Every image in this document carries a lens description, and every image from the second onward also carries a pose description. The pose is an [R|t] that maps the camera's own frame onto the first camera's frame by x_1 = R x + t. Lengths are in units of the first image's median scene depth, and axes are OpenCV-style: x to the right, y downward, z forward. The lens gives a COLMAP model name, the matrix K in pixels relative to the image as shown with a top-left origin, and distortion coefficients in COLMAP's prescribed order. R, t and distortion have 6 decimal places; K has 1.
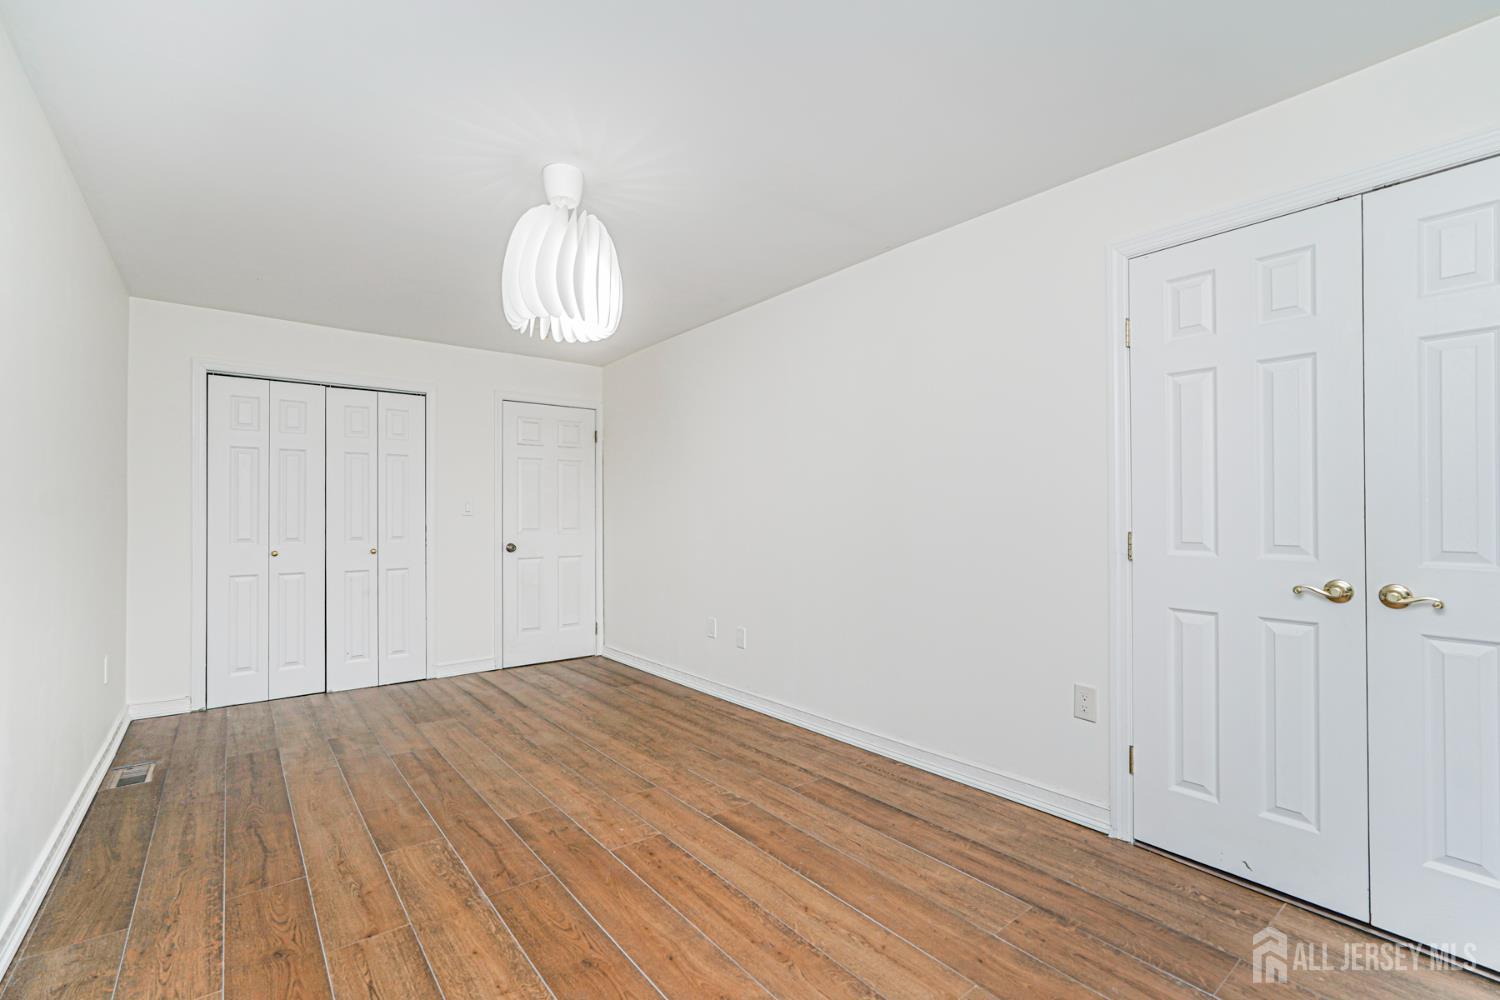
lens RADIAL K [[660.2, 0, 748.9], [0, 660.2, 507.3], [0, 0, 1]] dist [-0.017426, 0.000552]
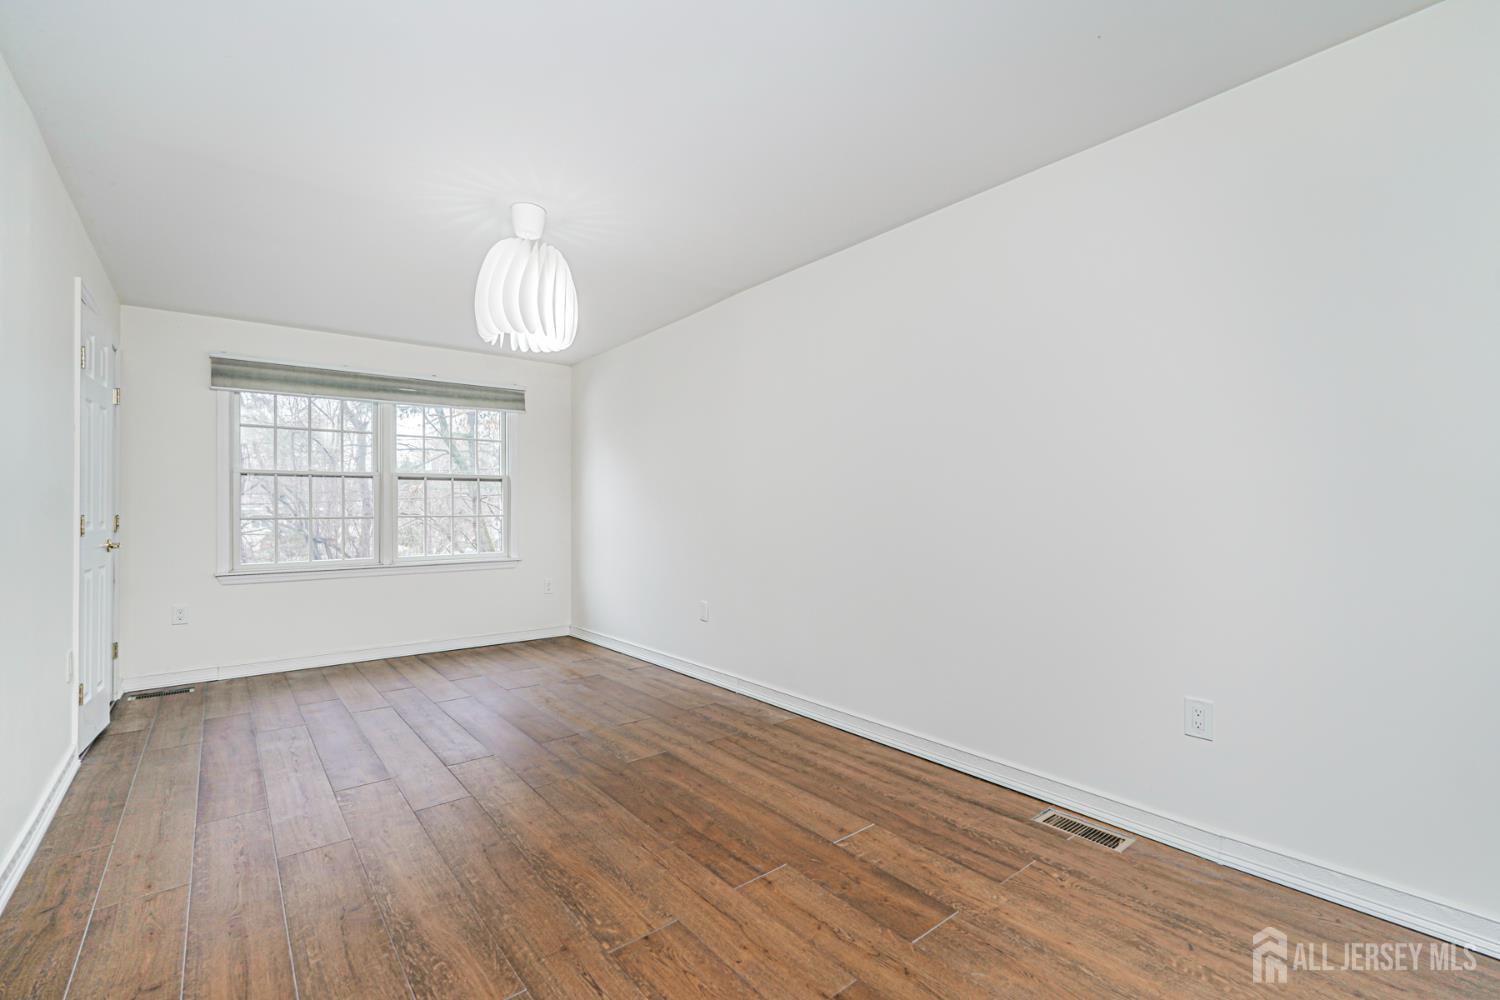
lens RADIAL K [[660.2, 0, 748.9], [0, 660.2, 507.3], [0, 0, 1]] dist [-0.017426, 0.000552]
pose [[-0.999960, 0.006125, -0.006590, -0.620124], [0.006222, 0.999871, -0.014784, 0.043440], [0.006499, -0.014825, -0.999869, 2.013953]]
